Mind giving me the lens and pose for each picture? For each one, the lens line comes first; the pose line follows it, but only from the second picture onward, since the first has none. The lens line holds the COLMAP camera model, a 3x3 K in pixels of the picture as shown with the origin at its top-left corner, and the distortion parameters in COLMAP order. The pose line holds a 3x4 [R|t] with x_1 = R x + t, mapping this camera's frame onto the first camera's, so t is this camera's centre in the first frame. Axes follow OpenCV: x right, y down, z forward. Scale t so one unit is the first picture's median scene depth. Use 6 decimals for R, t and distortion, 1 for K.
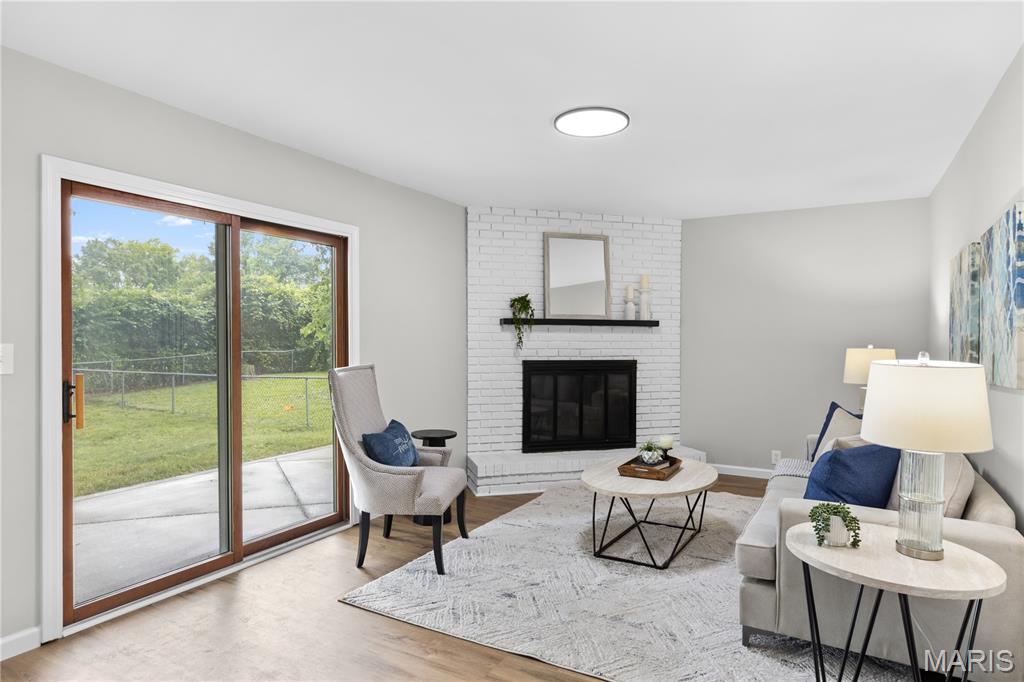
lens RADIAL K [[591.2, 0, 514.8], [0, 591.2, 340.3], [0, 0, 1]] dist [0.014099, 0.000323]
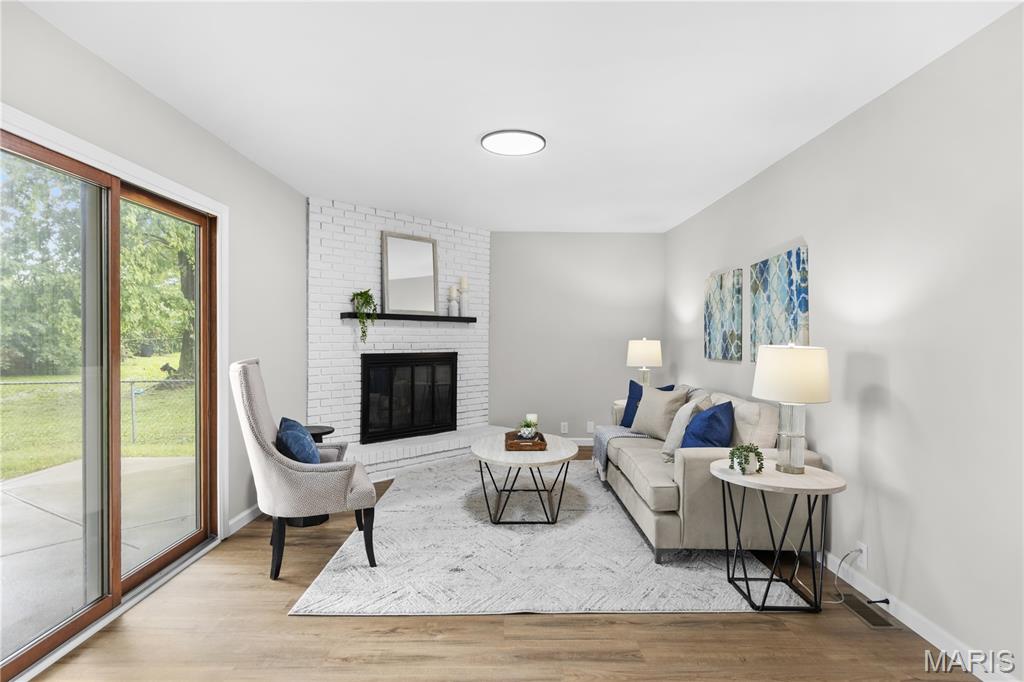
lens RADIAL K [[546.7, 0, 517.5], [0, 546.7, 331.3], [0, 0, 1]] dist [0.016768, -0.002506]
pose [[0.865712, 0.005153, 0.500516, -0.302845], [-0.000057, 0.999948, -0.010197, 0.006218], [-0.500543, 0.008800, 0.865667, 0.059681]]
